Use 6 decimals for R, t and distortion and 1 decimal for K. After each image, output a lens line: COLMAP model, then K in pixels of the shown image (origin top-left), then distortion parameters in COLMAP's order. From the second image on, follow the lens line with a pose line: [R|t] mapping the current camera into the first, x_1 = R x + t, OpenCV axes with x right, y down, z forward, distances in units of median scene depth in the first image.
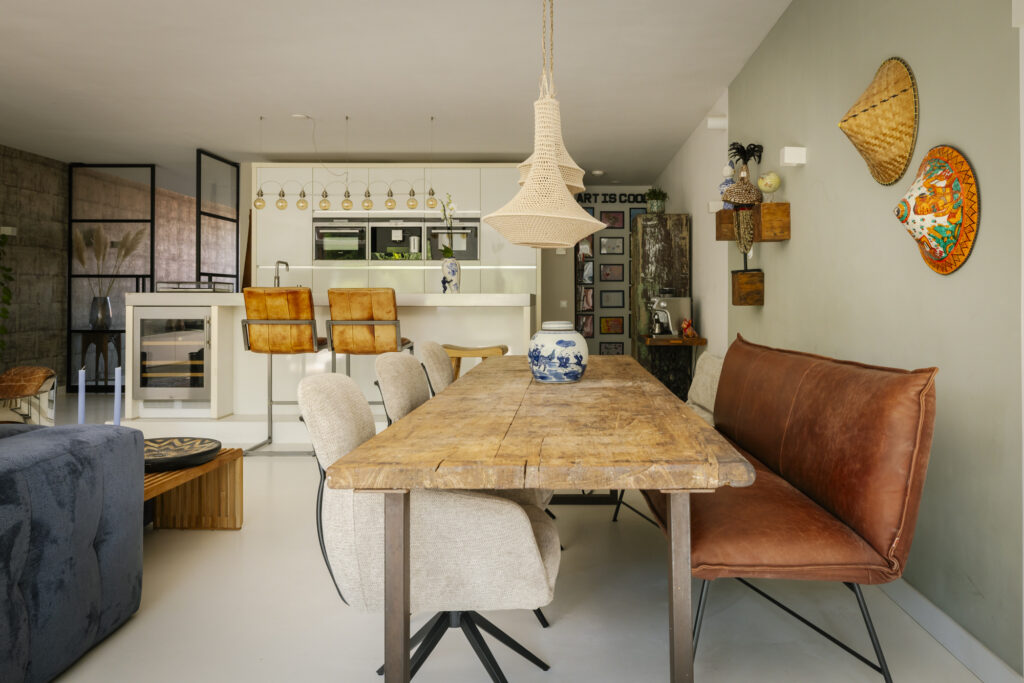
lens RADIAL K [[737.0, 0, 576.6], [0, 737.0, 297.5], [0, 0, 1]] dist [0.001813, -0.001490]
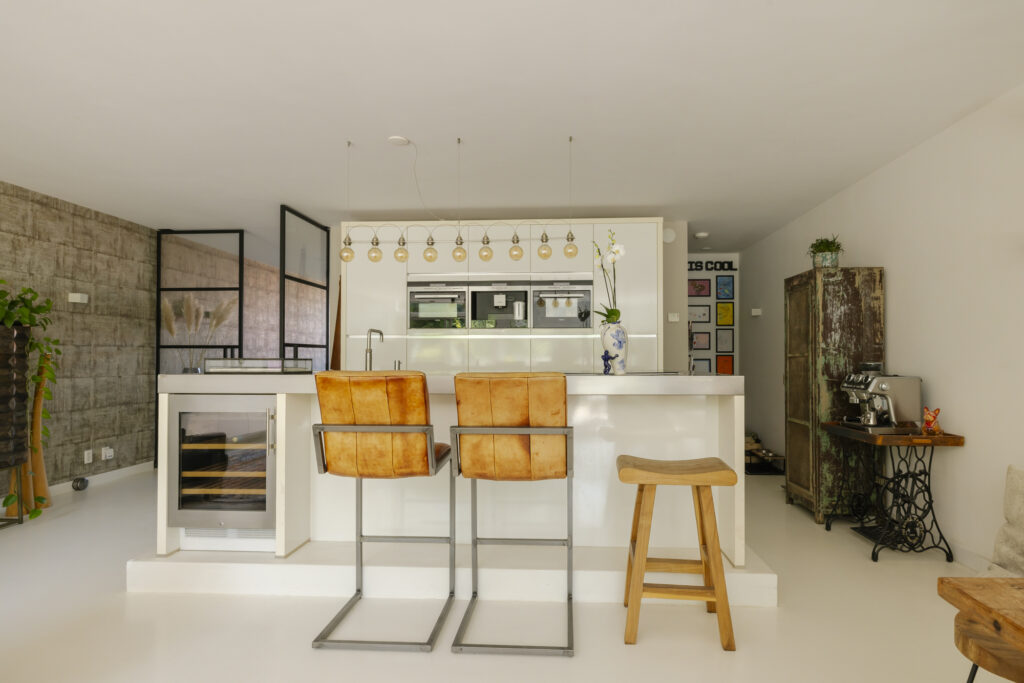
lens RADIAL K [[530.8, 0, 548.0], [0, 530.8, 354.9], [0, 0, 1]] dist [-0.004282, 0.002683]
pose [[0.998359, -0.001492, -0.057243, -0.151252], [0.001218, 0.999988, -0.004826, -0.015849], [0.057249, 0.004748, 0.998349, 0.368057]]
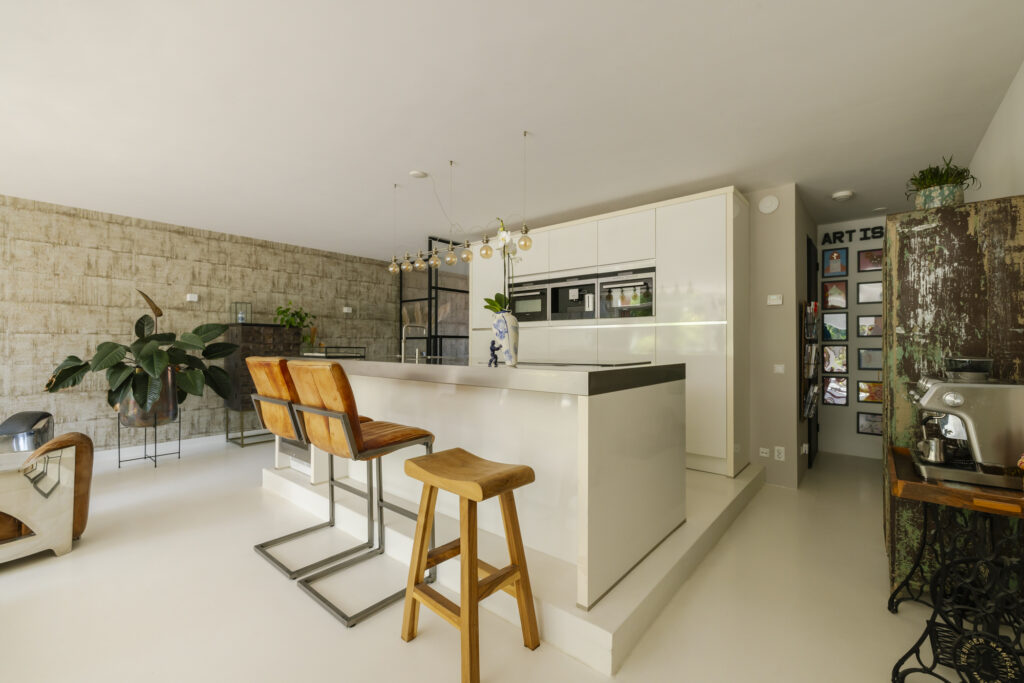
lens RADIAL K [[431.4, 0, 515.6], [0, 431.4, 342.9], [0, 0, 1]] dist [0.002541, -0.000765]
pose [[0.762402, -0.001780, -0.647101, 0.070173], [-0.000481, 0.999994, -0.003317, -0.018091], [0.647103, 0.002840, 0.762397, 0.521328]]
